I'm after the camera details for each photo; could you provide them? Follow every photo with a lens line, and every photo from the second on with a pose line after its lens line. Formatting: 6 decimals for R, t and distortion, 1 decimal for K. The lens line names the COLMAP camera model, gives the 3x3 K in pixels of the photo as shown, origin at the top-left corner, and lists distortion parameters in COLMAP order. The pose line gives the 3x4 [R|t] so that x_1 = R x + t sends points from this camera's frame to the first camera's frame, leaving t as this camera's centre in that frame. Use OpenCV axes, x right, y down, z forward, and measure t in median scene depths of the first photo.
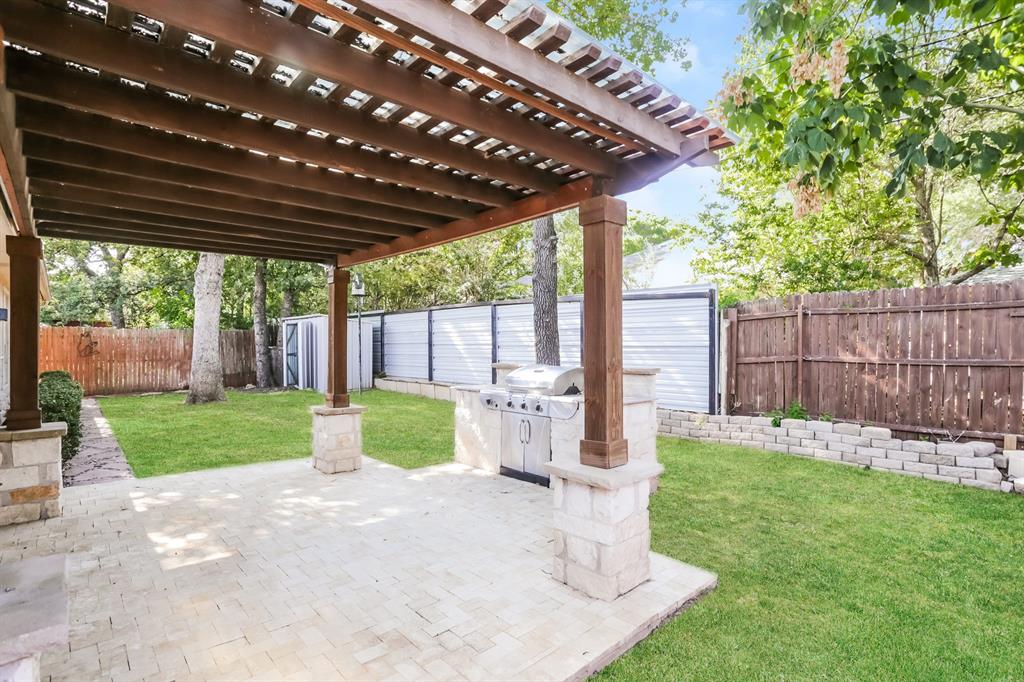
lens RADIAL K [[497.2, 0, 514.5], [0, 497.2, 342.6], [0, 0, 1]] dist [-0.065828, 0.024688]
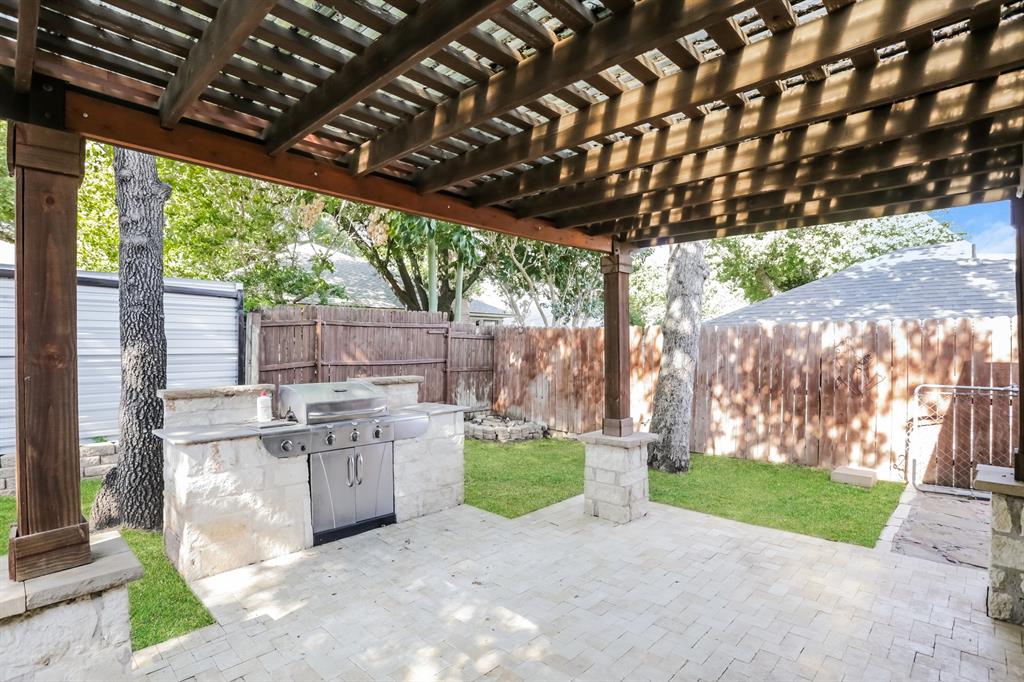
lens RADIAL K [[497.2, 0, 514.0], [0, 497.2, 345.1], [0, 0, 1]] dist [-0.065828, 0.024688]
pose [[-0.039228, -0.000039, 0.999230, -0.716622], [-0.003595, 0.999994, -0.000102, -0.014002], [-0.999224, -0.003596, -0.039228, 0.753554]]
